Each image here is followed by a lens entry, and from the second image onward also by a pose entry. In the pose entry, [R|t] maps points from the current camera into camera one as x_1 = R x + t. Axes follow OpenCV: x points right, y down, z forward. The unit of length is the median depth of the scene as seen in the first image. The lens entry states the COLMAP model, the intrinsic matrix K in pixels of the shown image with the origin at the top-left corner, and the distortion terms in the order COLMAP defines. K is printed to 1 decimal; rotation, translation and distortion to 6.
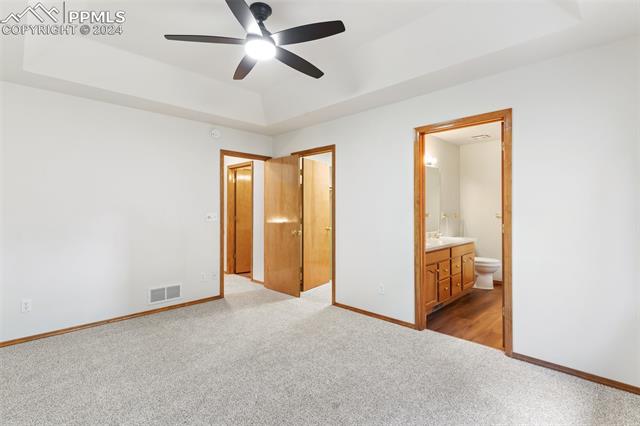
lens RADIAL K [[307.3, 0, 320.8], [0, 307.3, 212.4], [0, 0, 1]] dist [0.004290, -0.000396]
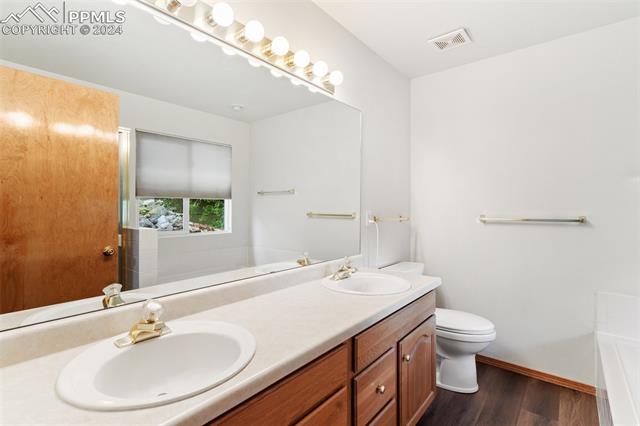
lens RADIAL K [[307.3, 0, 319.6], [0, 307.3, 209.4], [0, 0, 1]] dist [0.004290, -0.000396]
pose [[0.996215, 0.005140, 0.086772, 0.295045], [-0.005729, 0.999962, 0.006532, -0.010315], [-0.086735, -0.007004, 0.996207, 0.575116]]
